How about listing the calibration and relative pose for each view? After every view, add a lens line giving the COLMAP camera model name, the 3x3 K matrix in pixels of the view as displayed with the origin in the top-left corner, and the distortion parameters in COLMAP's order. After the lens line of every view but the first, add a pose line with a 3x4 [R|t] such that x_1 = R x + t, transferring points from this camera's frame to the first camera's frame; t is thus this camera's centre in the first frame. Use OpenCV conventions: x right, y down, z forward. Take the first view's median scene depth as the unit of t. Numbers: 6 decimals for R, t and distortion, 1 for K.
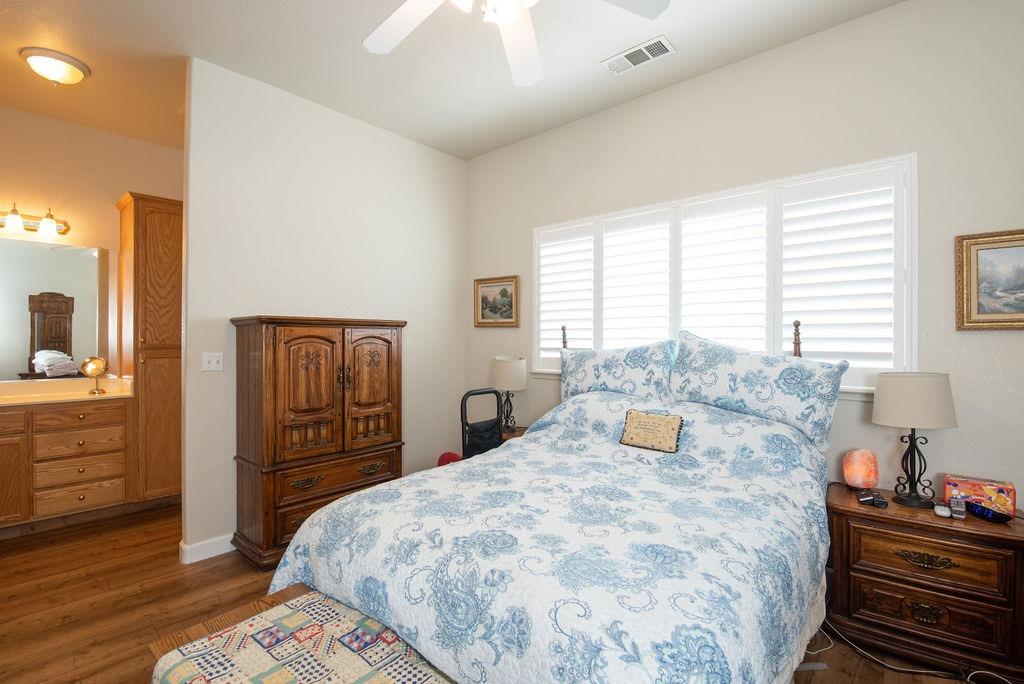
lens RADIAL K [[461.9, 0, 506.6], [0, 461.9, 338.5], [0, 0, 1]] dist [-0.004067, -0.004358]
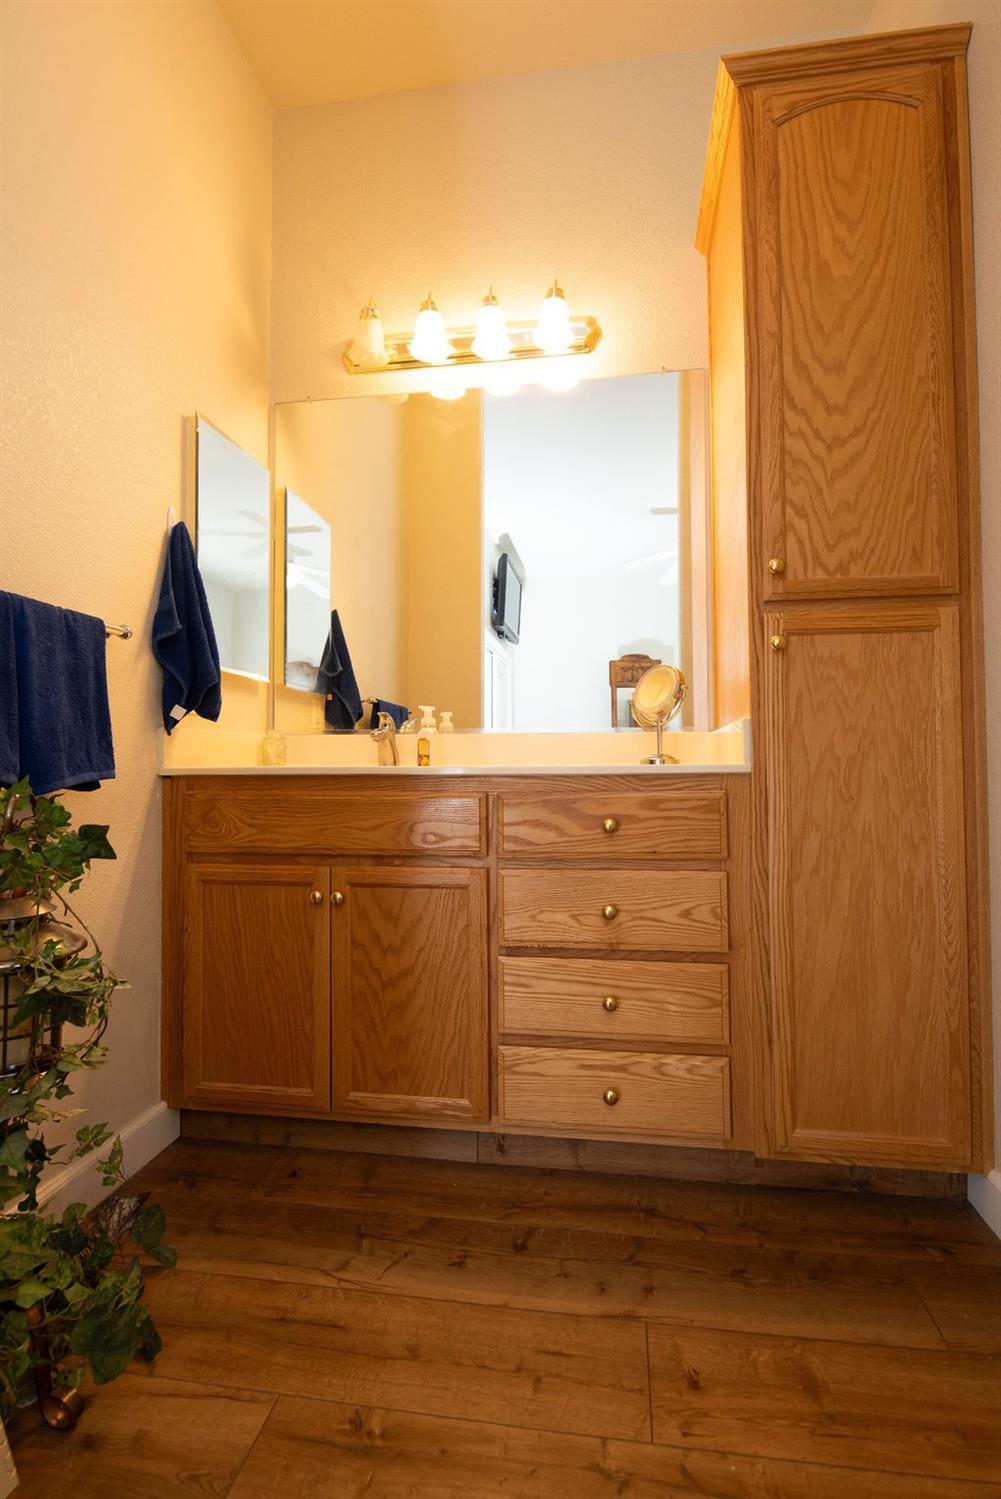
lens RADIAL K [[742.7, 0, 499.9], [0, 742.7, 753.6], [0, 0, 1]] dist [-0.003843, 0.000174]
pose [[0.541993, -0.023251, -0.840062, -0.491784], [0.009303, 0.999722, -0.021668, 0.118387], [0.840332, 0.003929, 0.542058, 0.598425]]
